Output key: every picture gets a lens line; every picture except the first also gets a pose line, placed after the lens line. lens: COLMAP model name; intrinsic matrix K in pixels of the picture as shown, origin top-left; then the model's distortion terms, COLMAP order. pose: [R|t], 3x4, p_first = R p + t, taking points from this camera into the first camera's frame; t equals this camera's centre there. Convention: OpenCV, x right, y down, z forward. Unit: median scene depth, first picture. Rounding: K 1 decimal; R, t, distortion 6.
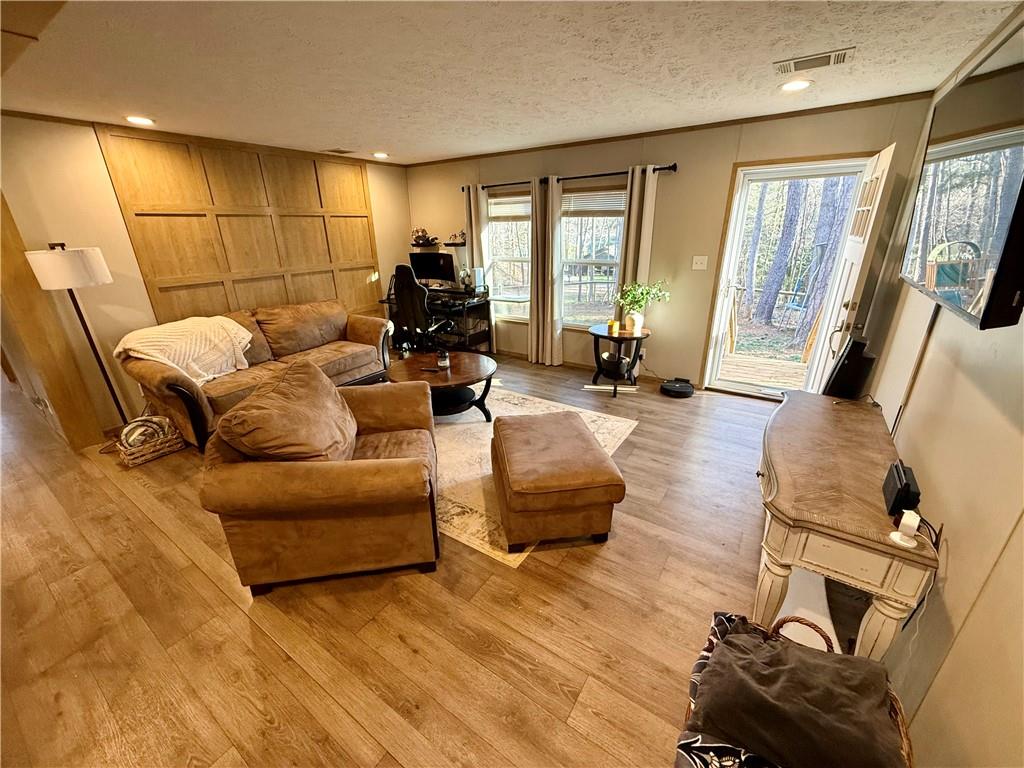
lens RADIAL K [[407.5, 0, 510.4], [0, 407.5, 379.2], [0, 0, 1]] dist [0.001540, -0.000193]
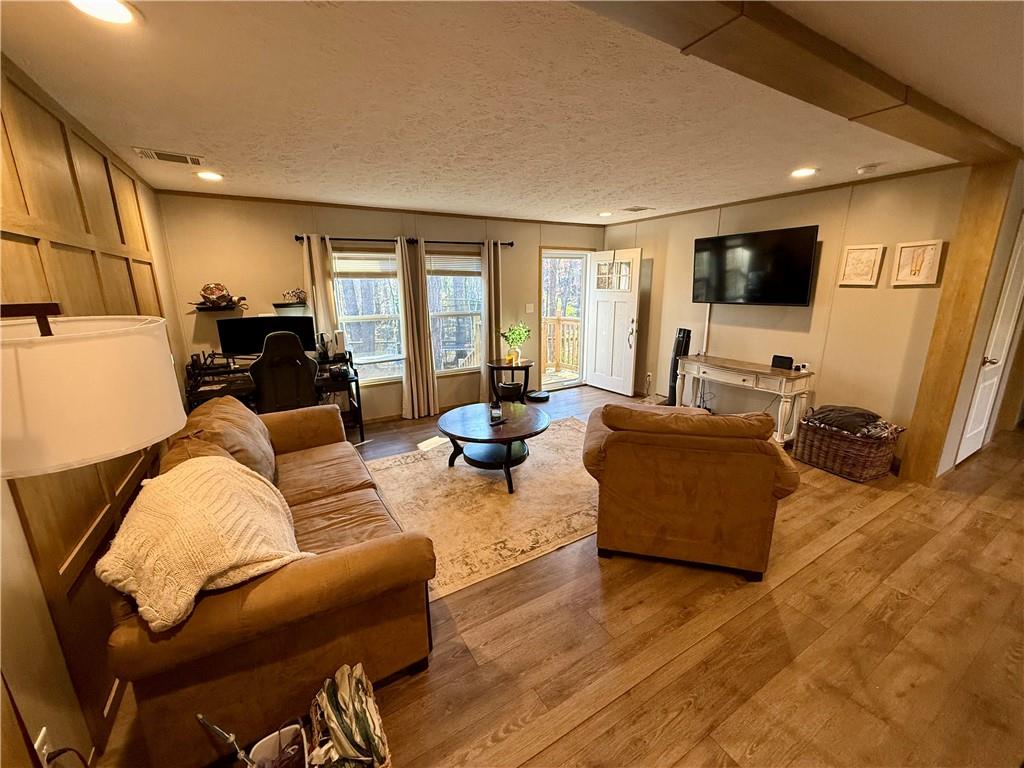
lens RADIAL K [[407.5, 0, 510.1], [0, 407.5, 374.9], [0, 0, 1]] dist [0.001540, -0.000193]
pose [[0.435051, -0.184563, 0.881287, -0.775074], [0.319757, 0.946638, 0.040400, -0.122032], [-0.841716, 0.264222, 0.470852, 0.378720]]
